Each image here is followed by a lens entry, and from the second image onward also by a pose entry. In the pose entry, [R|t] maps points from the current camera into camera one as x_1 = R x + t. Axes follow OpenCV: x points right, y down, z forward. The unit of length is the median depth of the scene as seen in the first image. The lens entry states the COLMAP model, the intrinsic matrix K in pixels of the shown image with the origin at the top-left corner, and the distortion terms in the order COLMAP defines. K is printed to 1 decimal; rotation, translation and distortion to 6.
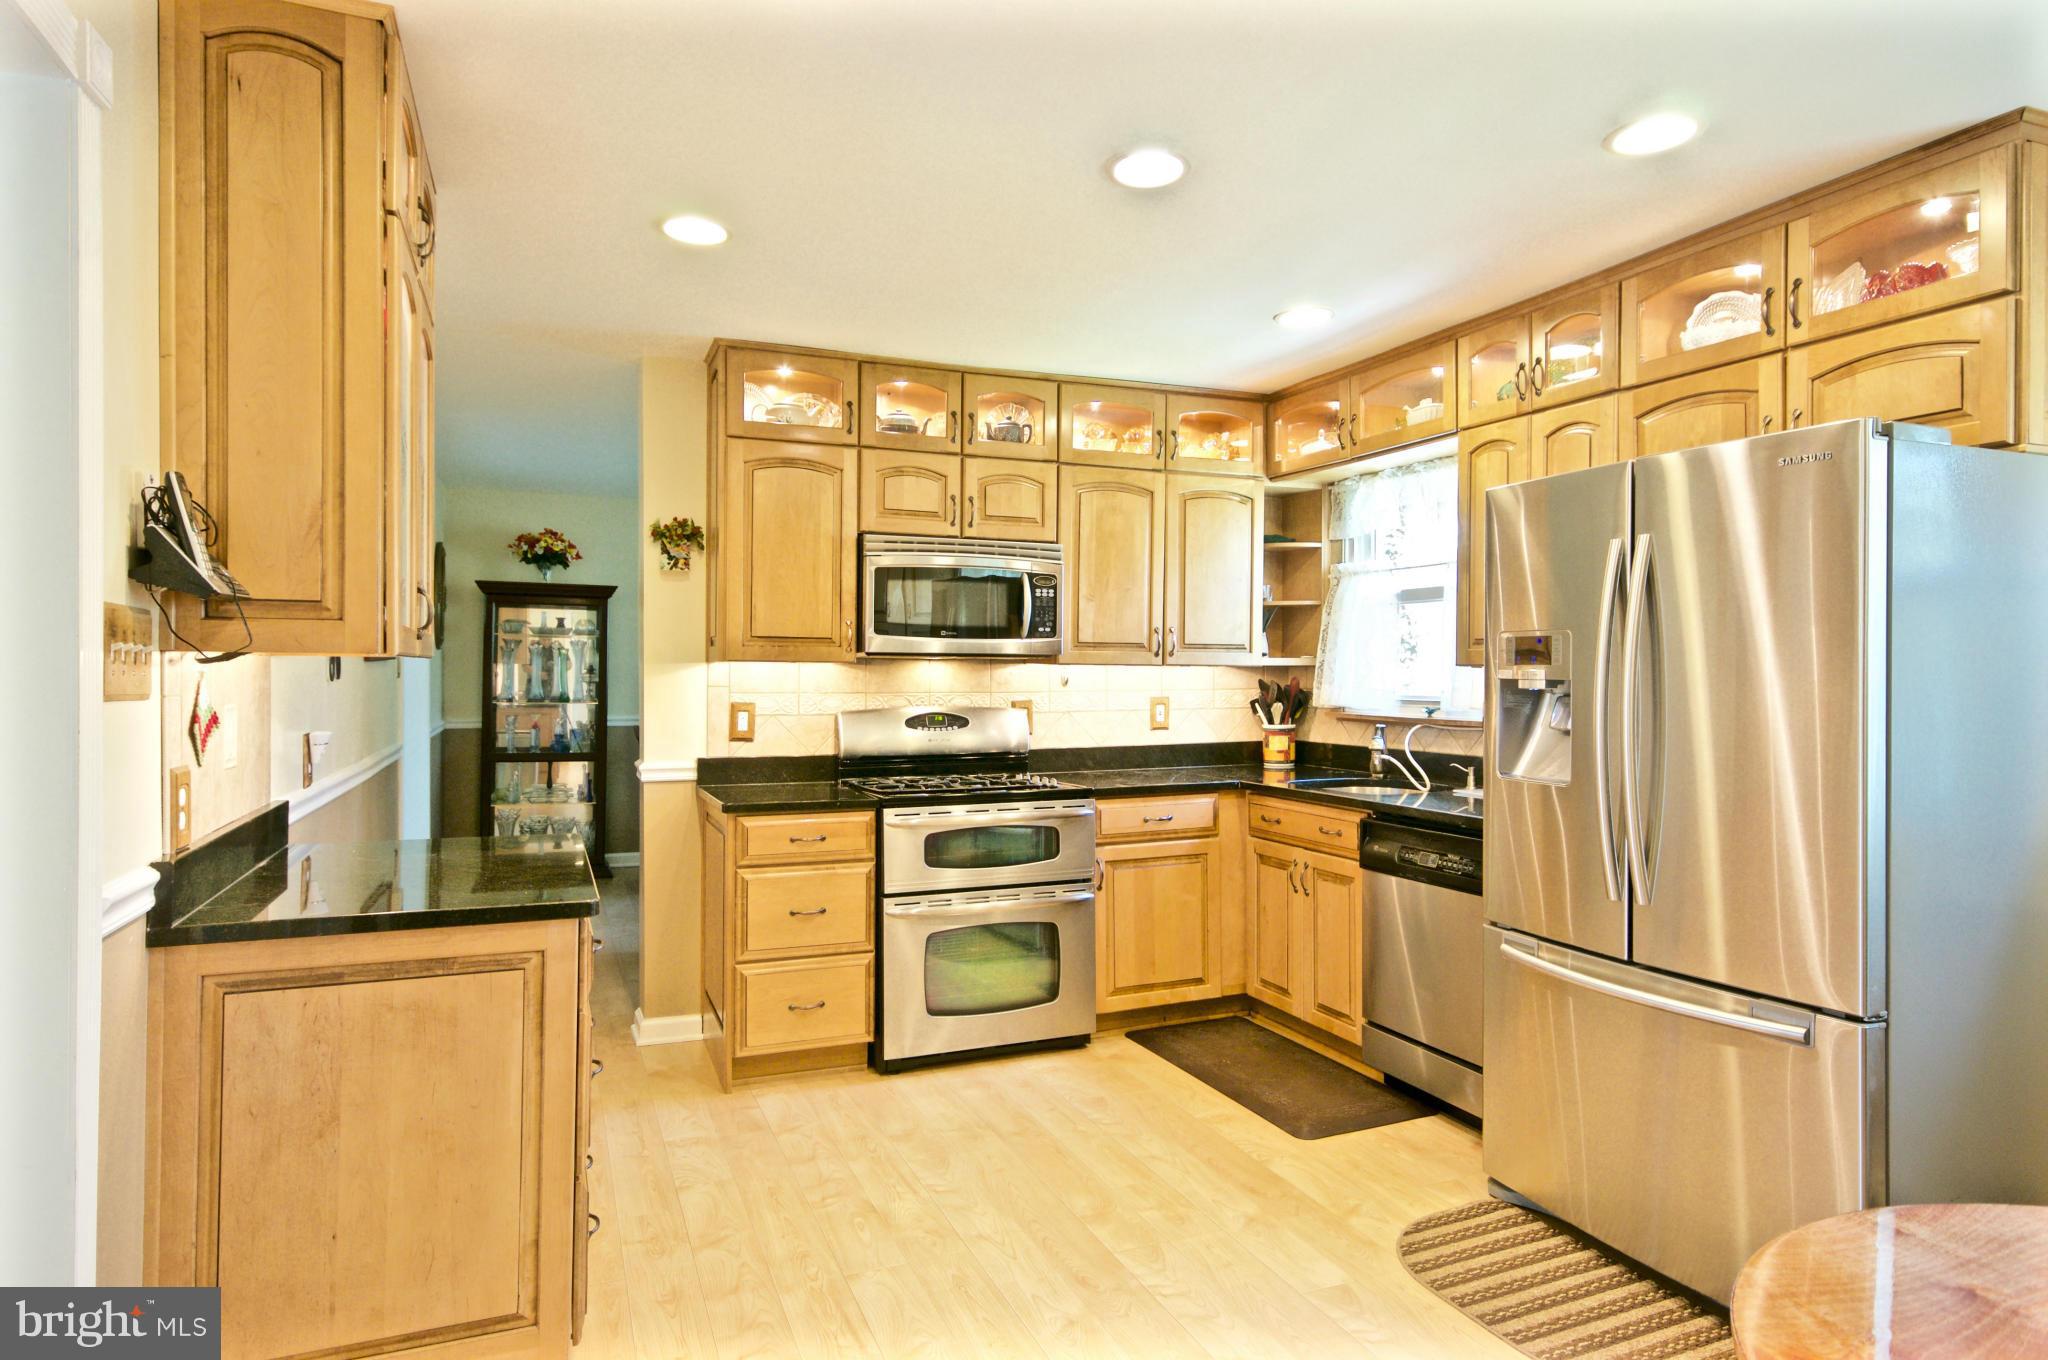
lens RADIAL K [[1167.7, 0, 1021.8], [0, 1167.7, 672.5], [0, 0, 1]] dist [0.001505, 0.003402]
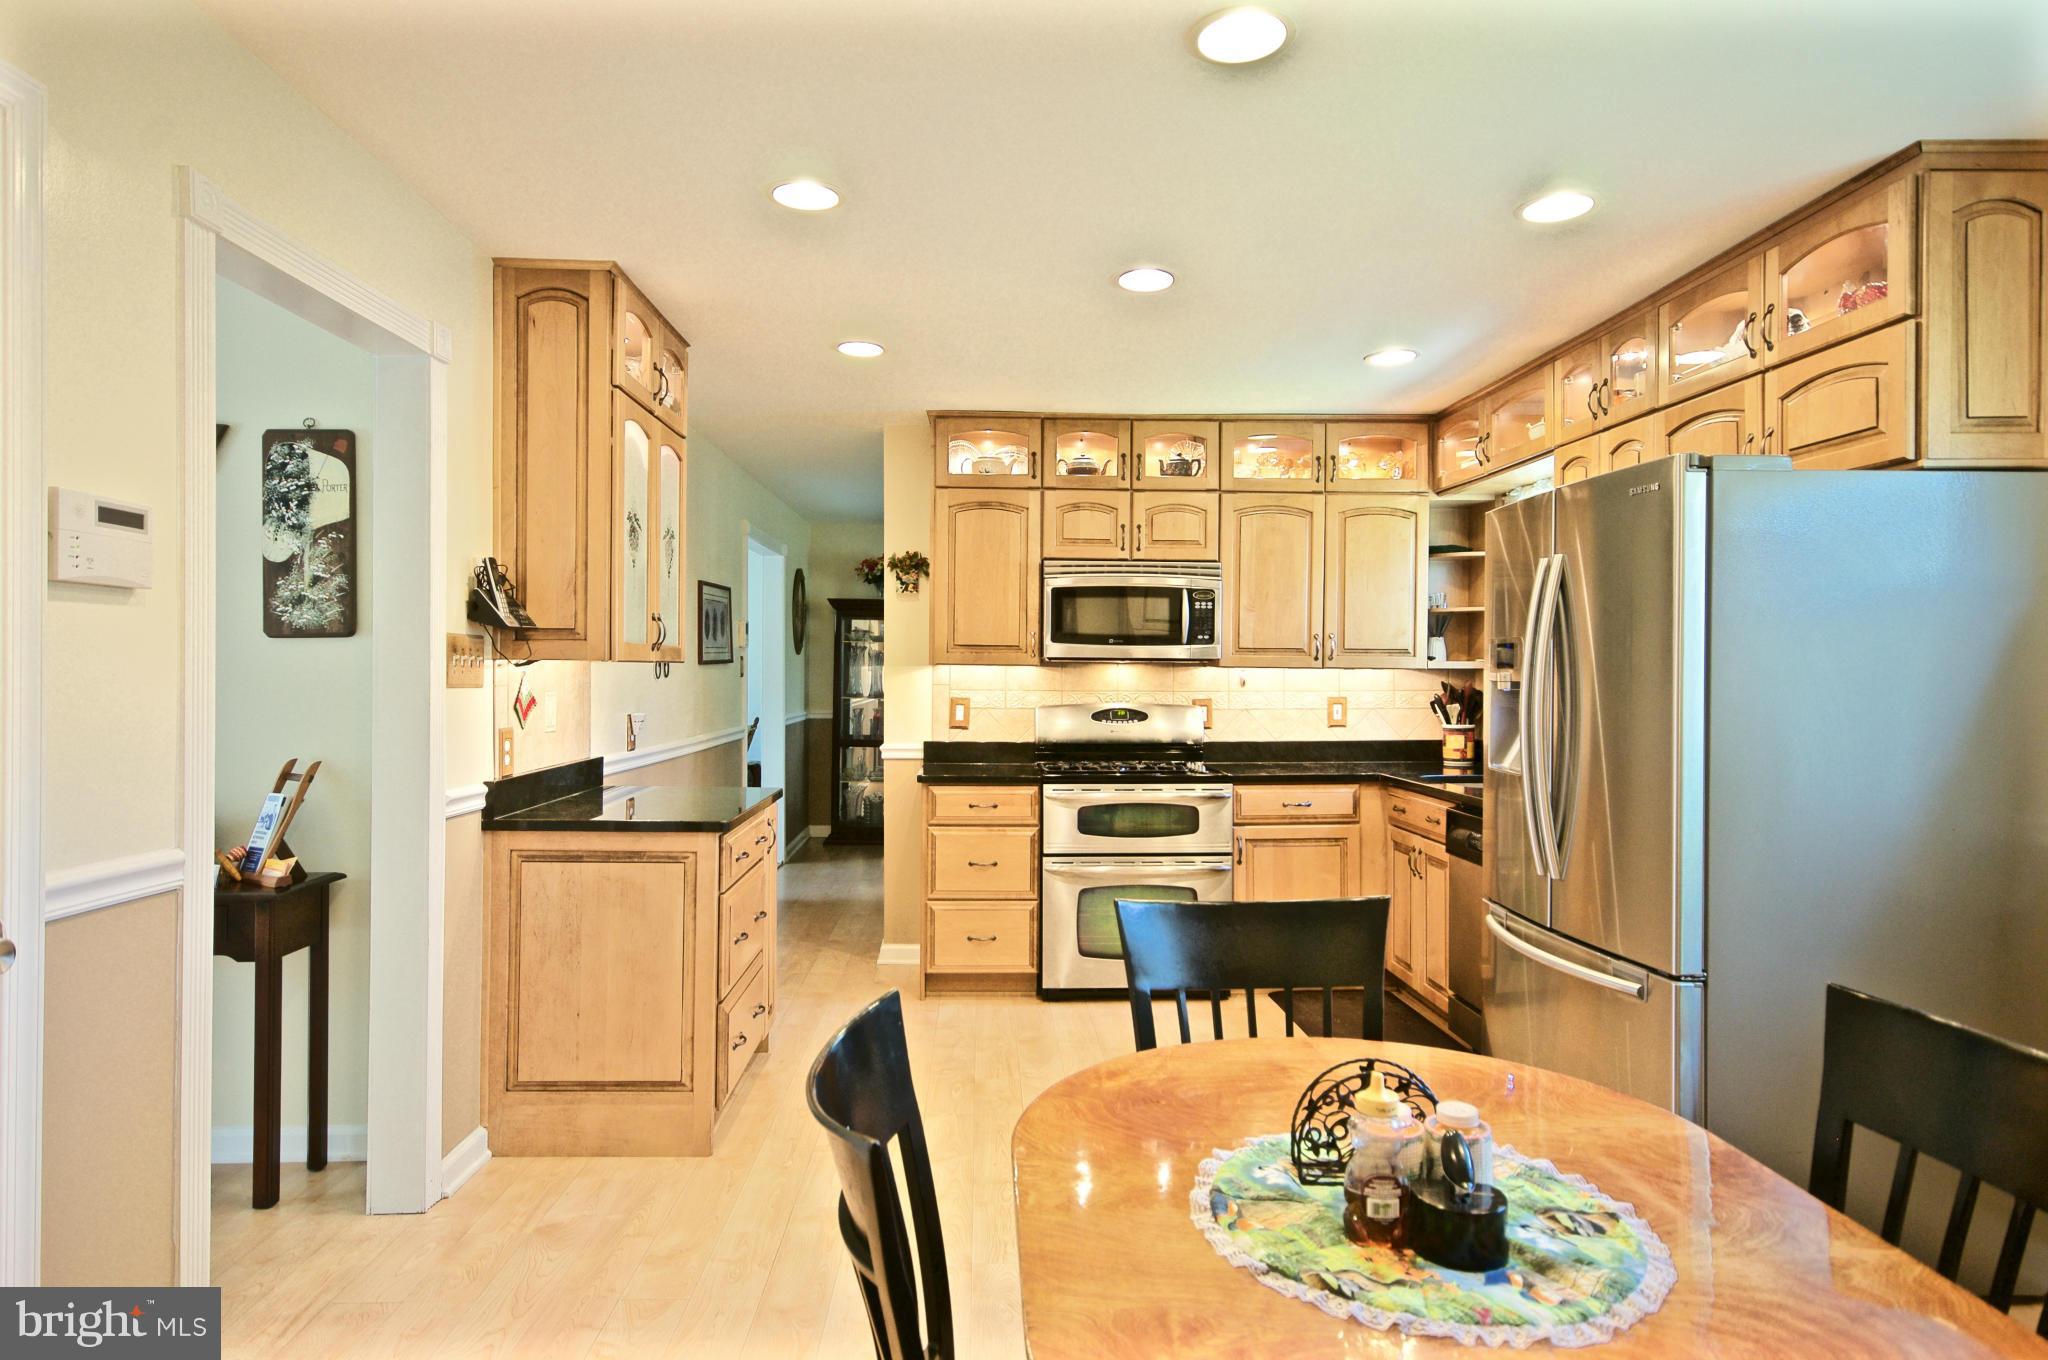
lens RADIAL K [[1167.7, 0, 1015.5], [0, 1167.7, 673.6], [0, 0, 1]] dist [0.001505, 0.003402]
pose [[0.938121, 0.002562, -0.346298, 0.262001], [-0.002817, 0.999996, -0.000236, 0.000101], [0.346296, 0.001197, 0.938124, -0.155702]]
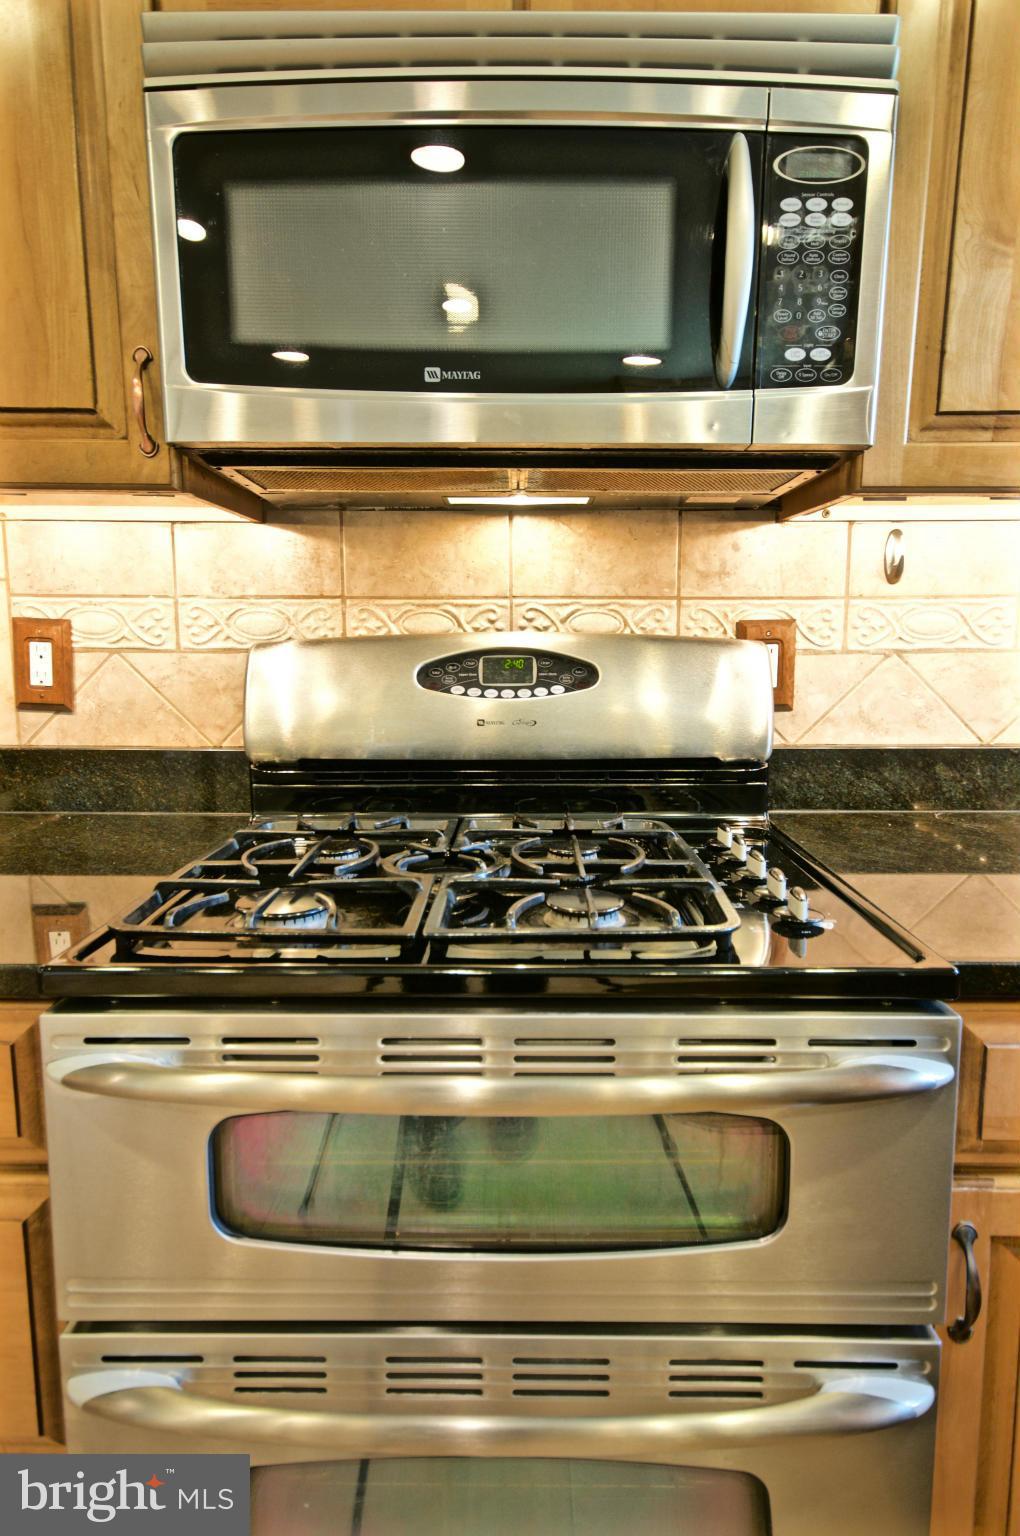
lens RADIAL K [[875.8, 0, 514.0], [0, 875.8, 754.1], [0, 0, 1]] dist [0.001505, 0.003402]
pose [[0.919388, 0.055142, -0.389468, 0.044900], [0.000901, 0.989828, 0.142269, 0.030954], [0.393352, -0.131151, 0.909986, 0.819178]]
